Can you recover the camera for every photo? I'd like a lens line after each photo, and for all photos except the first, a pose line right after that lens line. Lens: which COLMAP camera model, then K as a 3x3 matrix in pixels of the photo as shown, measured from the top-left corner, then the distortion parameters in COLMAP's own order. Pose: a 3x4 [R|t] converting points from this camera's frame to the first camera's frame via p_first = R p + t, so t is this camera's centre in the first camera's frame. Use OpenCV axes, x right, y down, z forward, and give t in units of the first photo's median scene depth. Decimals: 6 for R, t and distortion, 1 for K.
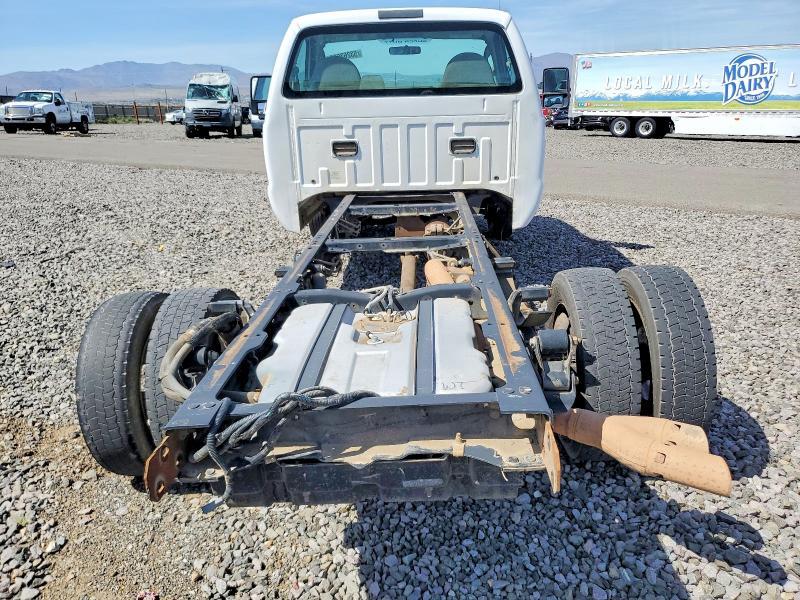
lens RADIAL K [[641.7, 0, 400.0], [0, 641.7, 283.4], [0, 0, 1]] dist [0.004967, 0.005092]
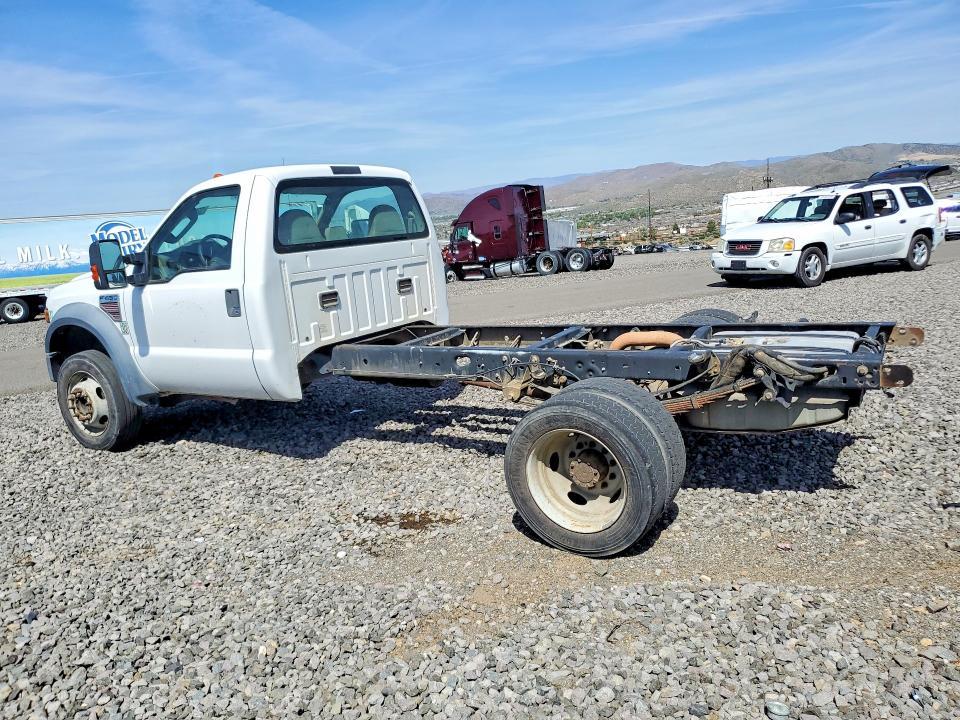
lens RADIAL K [[737.9, 0, 485.0], [0, 737.9, 362.2], [0, 0, 1]] dist [0.008135, 0.008115]
pose [[0.518425, -0.182641, 0.835391, -0.915457], [0.311563, 0.950117, 0.014374, -0.063233], [-0.796344, 0.252825, 0.549468, 0.223575]]
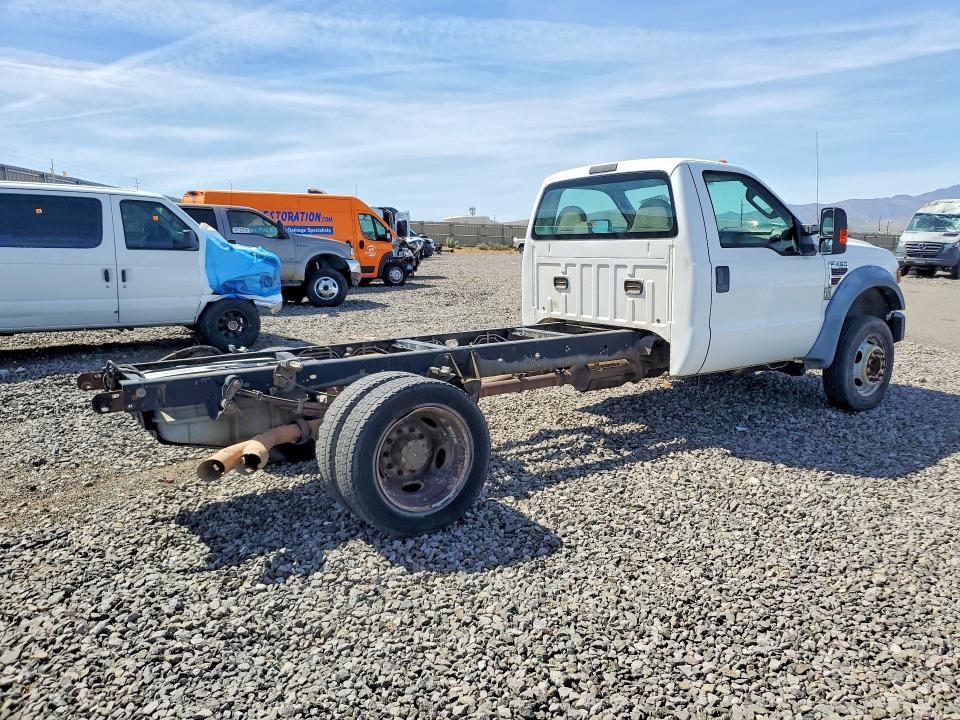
lens RADIAL K [[737.9, 0, 485.0], [0, 737.9, 362.2], [0, 0, 1]] dist [0.008135, 0.008115]
pose [[0.563450, 0.146249, -0.813102, 0.951259], [-0.226761, 0.973784, 0.018013, -0.062414], [0.794420, 0.174231, 0.581842, 0.134206]]
